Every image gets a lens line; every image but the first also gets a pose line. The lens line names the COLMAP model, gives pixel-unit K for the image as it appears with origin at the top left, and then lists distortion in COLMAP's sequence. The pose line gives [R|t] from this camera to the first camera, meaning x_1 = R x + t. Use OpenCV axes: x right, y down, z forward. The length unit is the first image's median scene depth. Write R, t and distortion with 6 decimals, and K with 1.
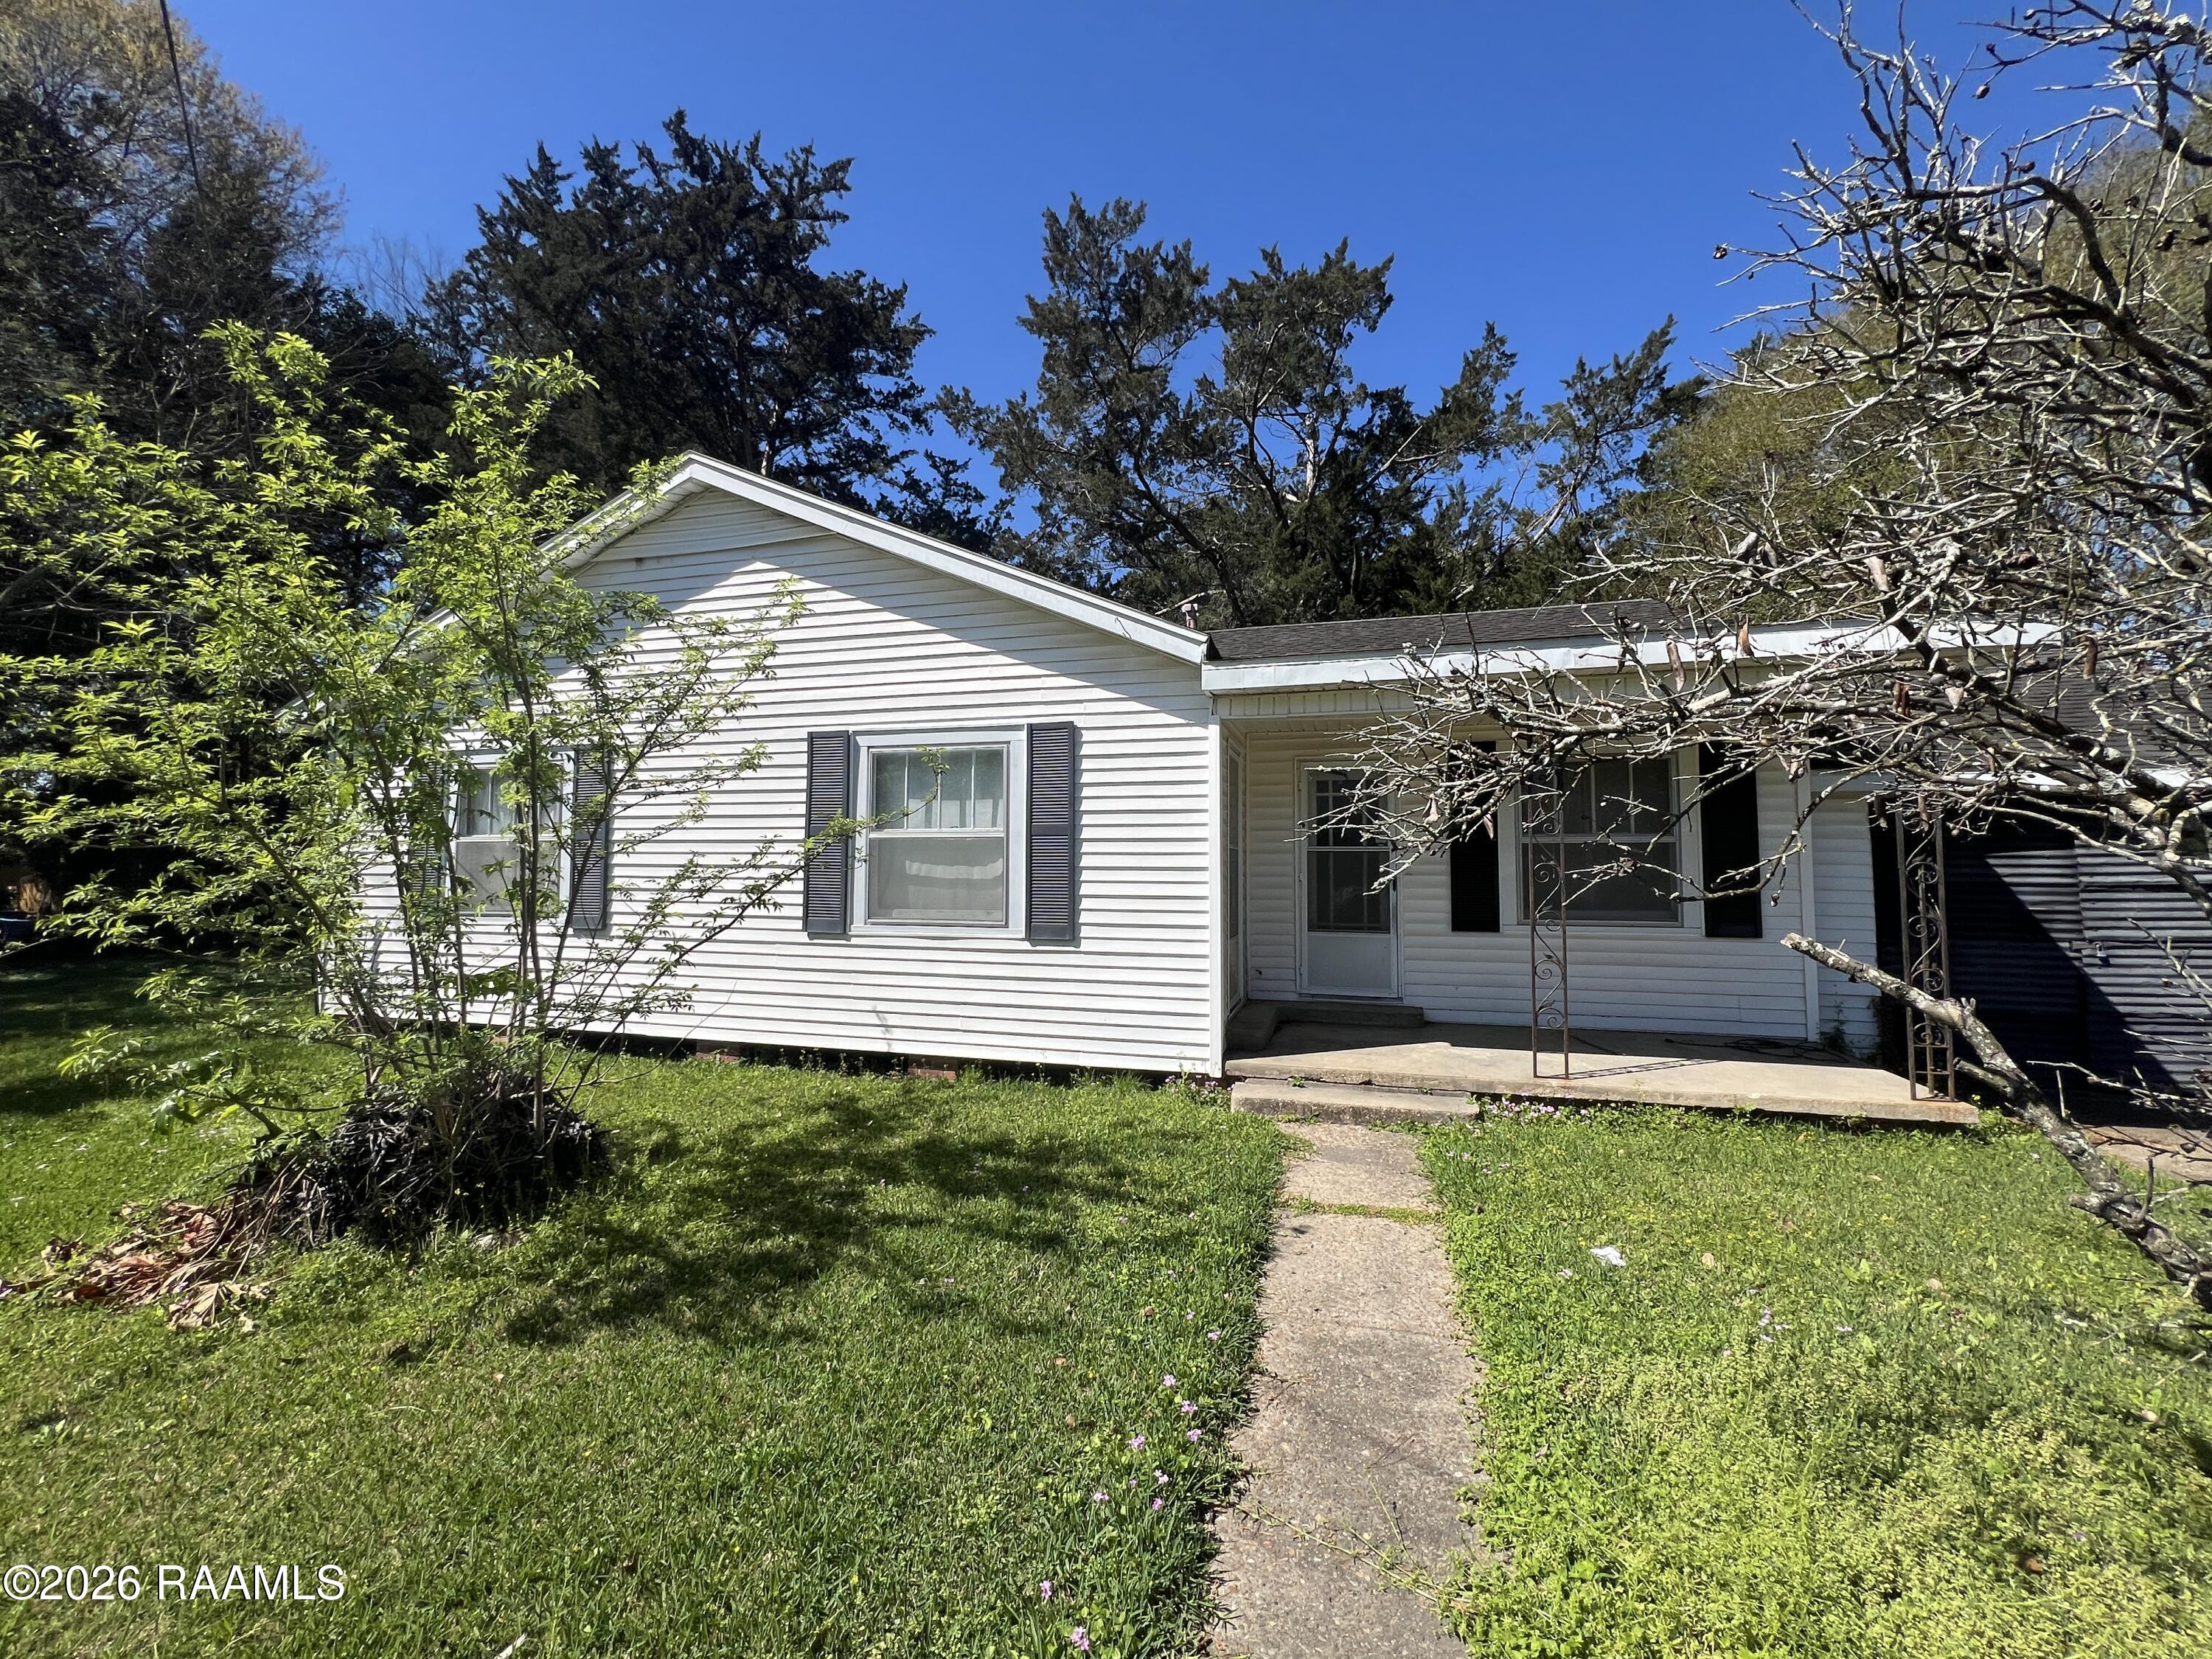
lens RADIAL K [[885.5, 0, 1108.4], [0, 885.5, 816.4], [0, 0, 1]] dist [-0.002987, 0.000562]
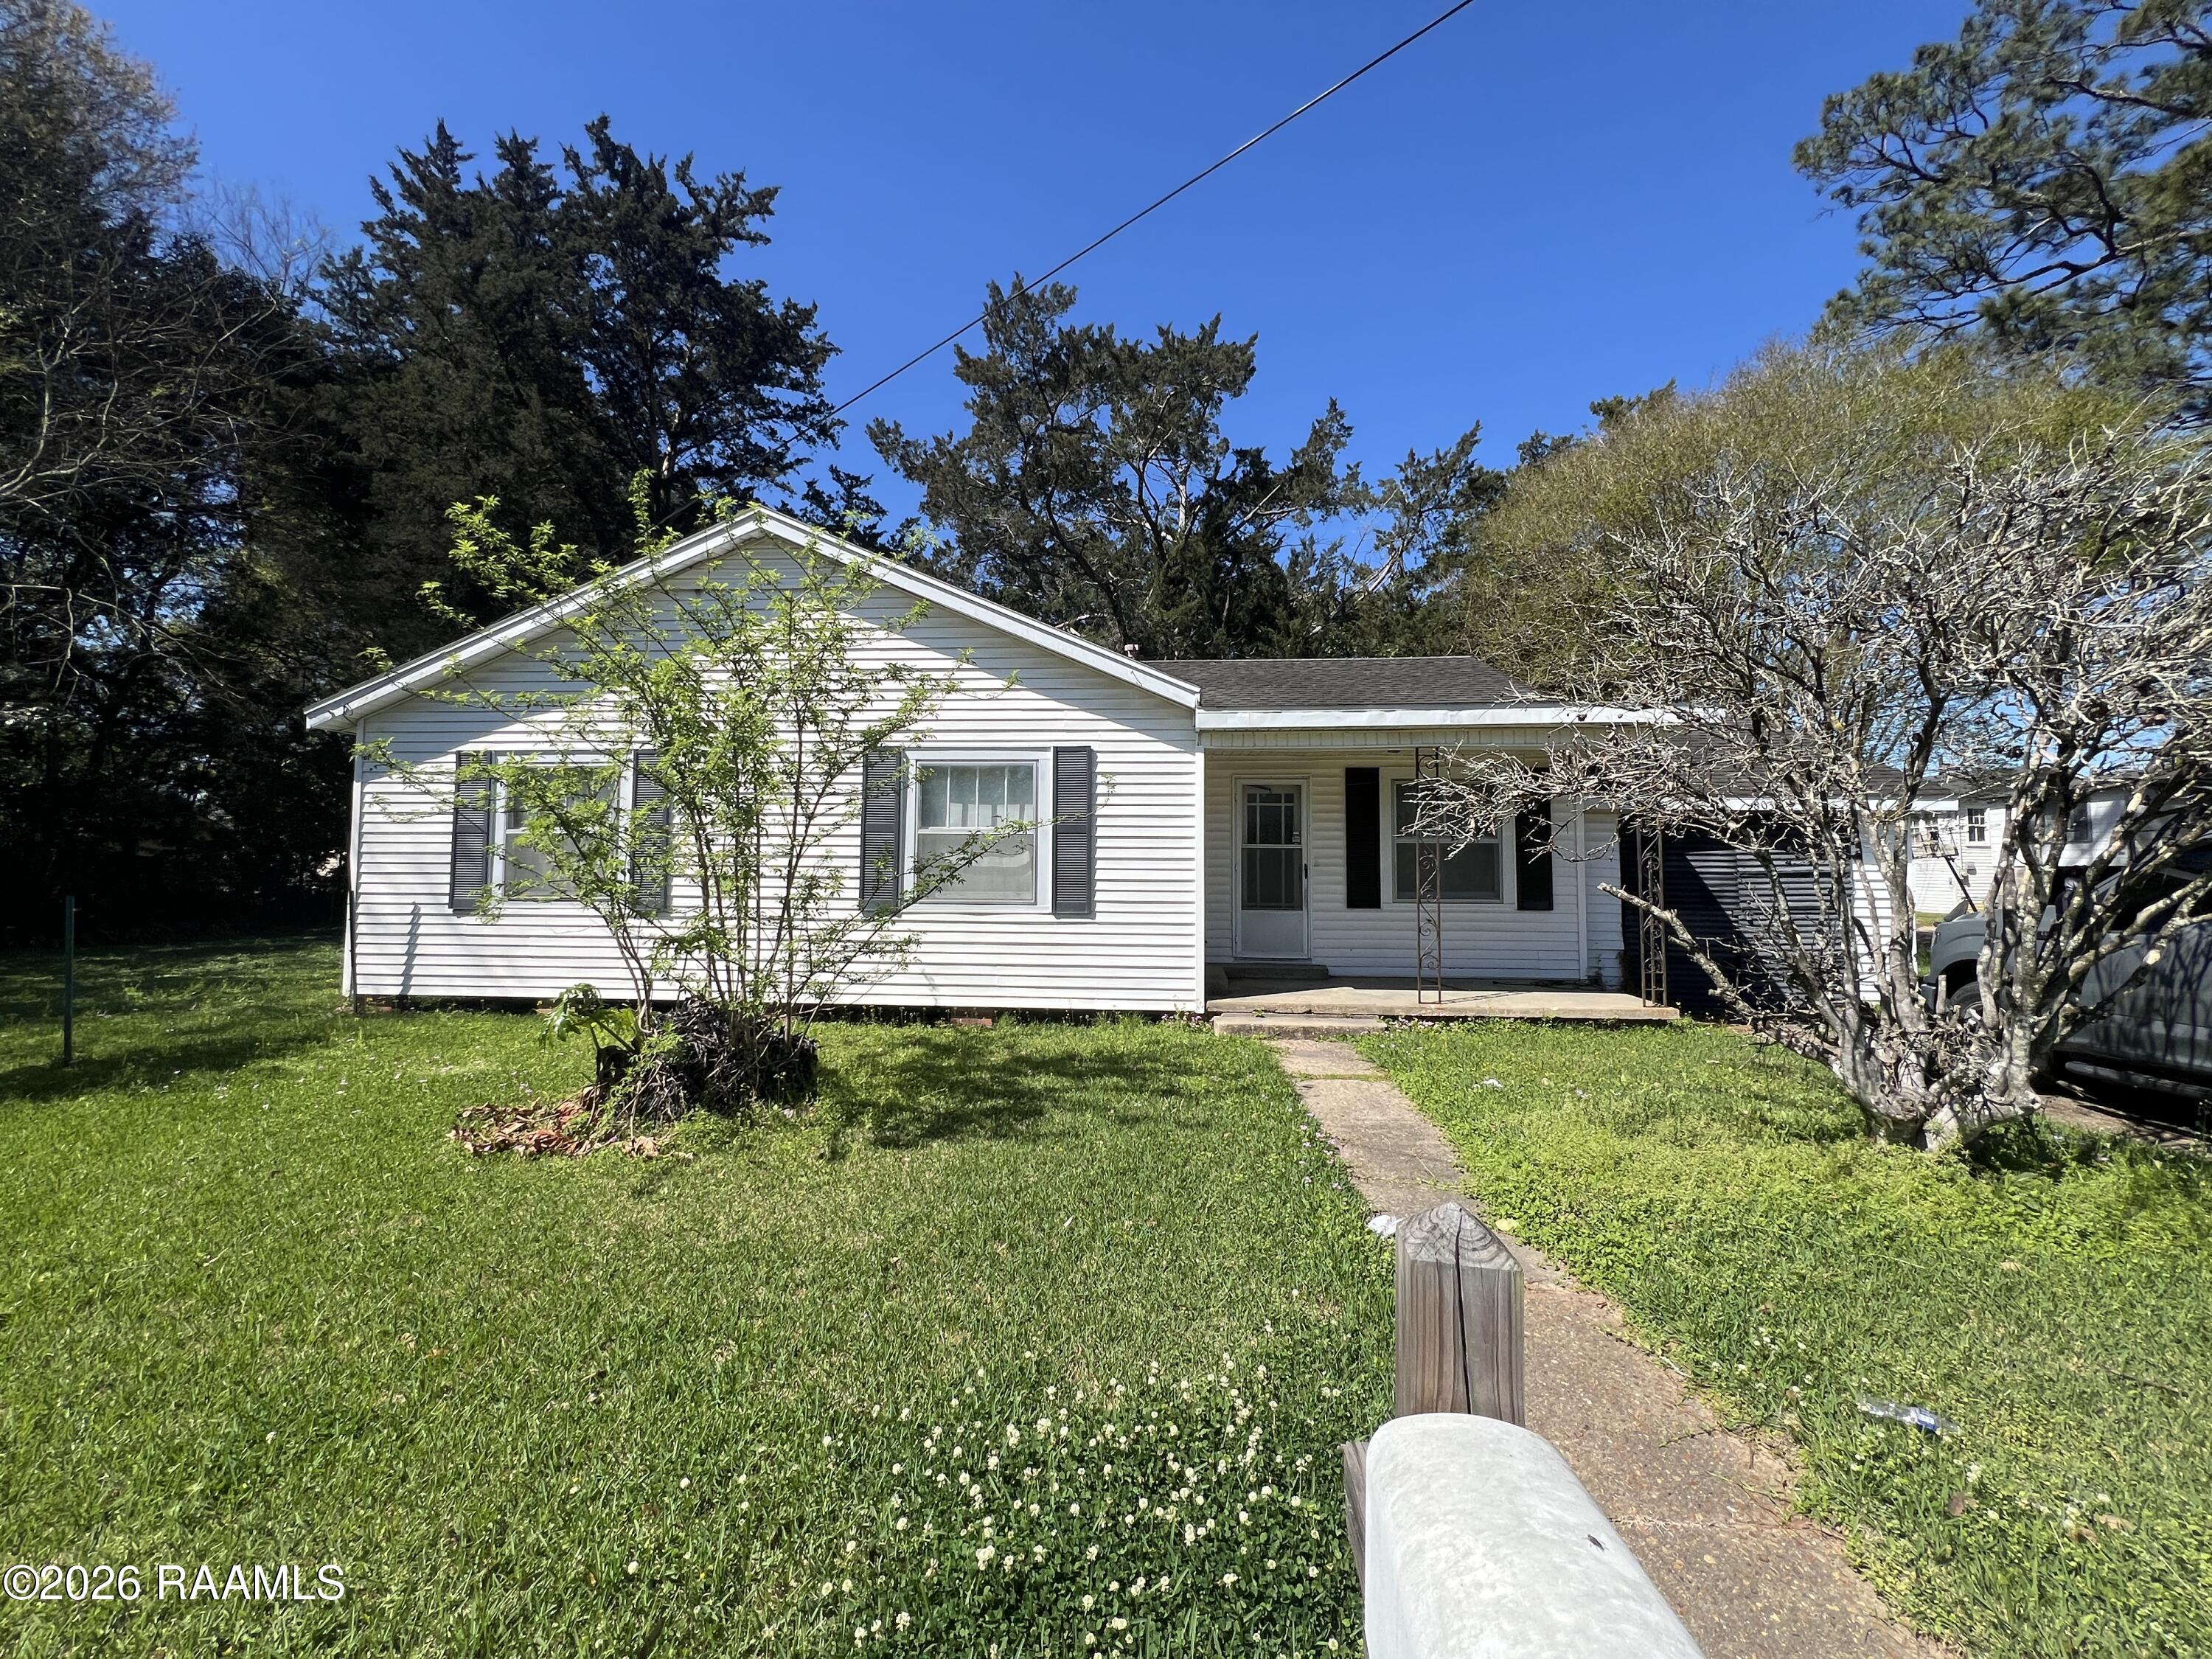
lens RADIAL K [[888.9, 0, 1107.2], [0, 888.9, 815.2], [0, 0, 1]] dist [-0.002666, 0.000132]
pose [[0.979825, 0.015235, 0.199278, -0.137284], [-0.014797, 0.999884, -0.003685, -0.000578], [-0.199311, 0.000661, 0.979936, -0.142447]]
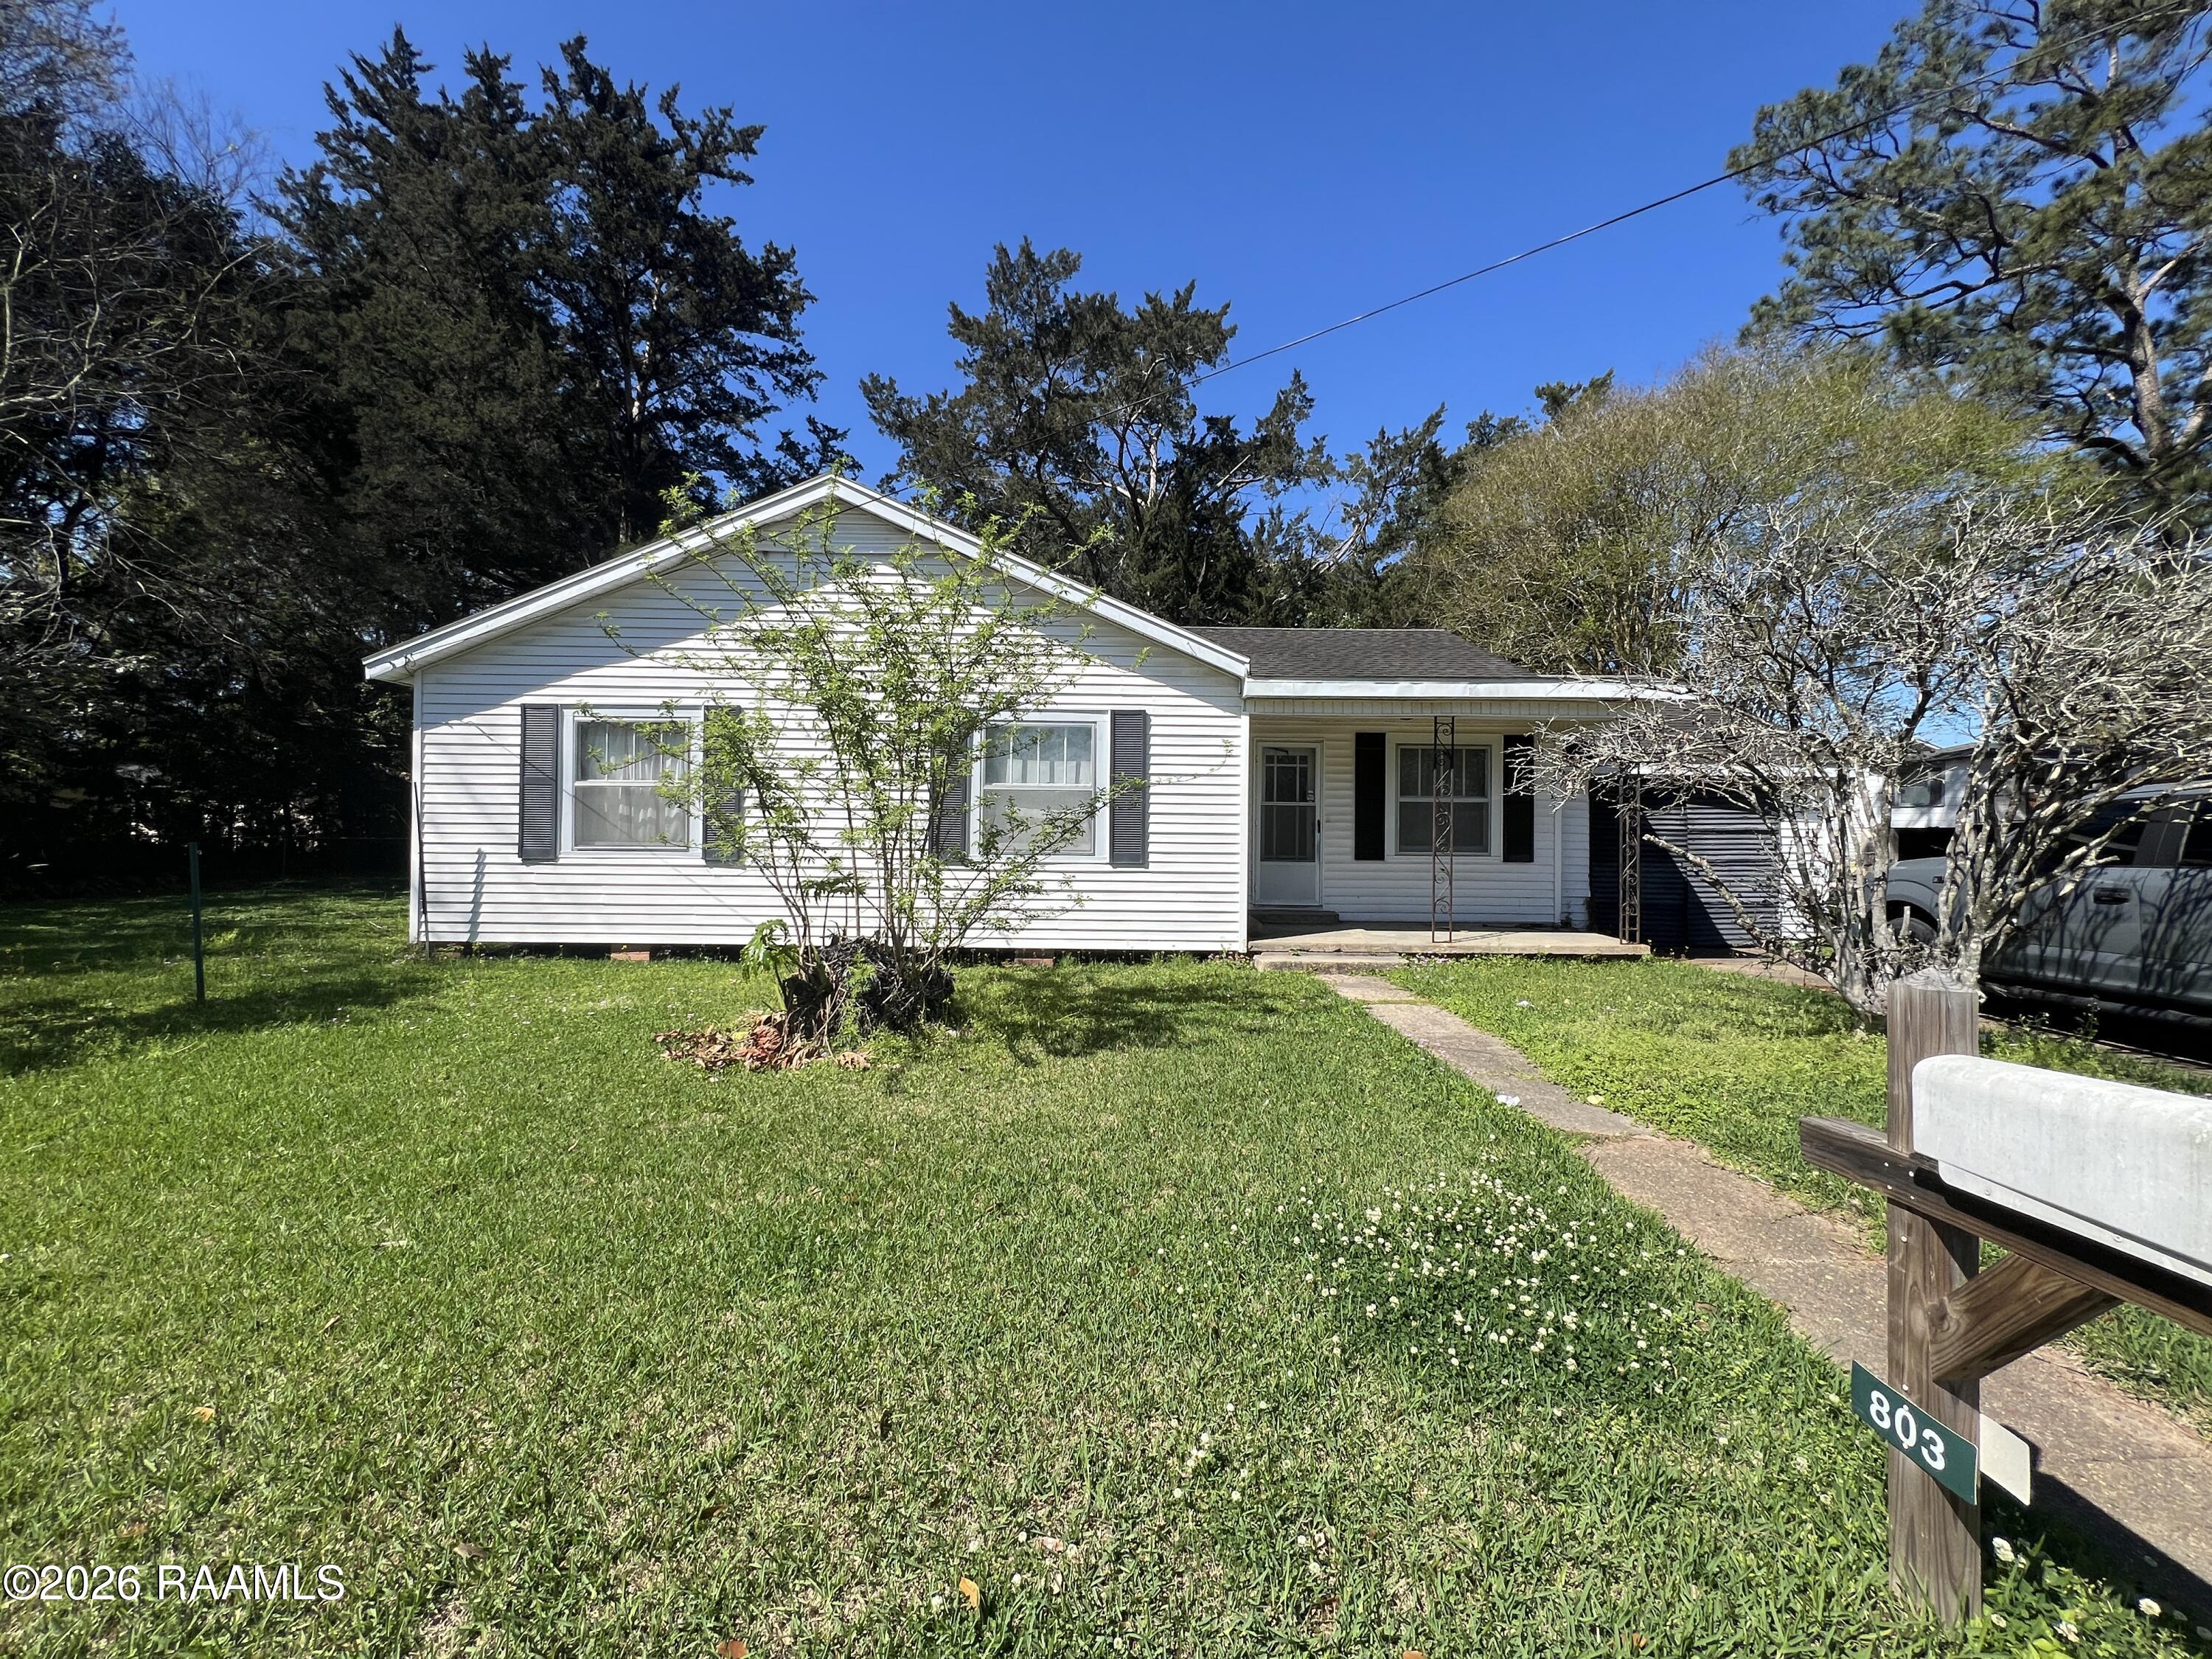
lens RADIAL K [[888.9, 0, 1107.0], [0, 888.9, 814.5], [0, 0, 1]] dist [-0.002666, 0.000132]
pose [[0.957619, 0.012505, 0.287767, -0.252418], [-0.025348, 0.998840, 0.040948, 0.001590], [-0.286921, -0.046506, 0.956825, -0.174219]]
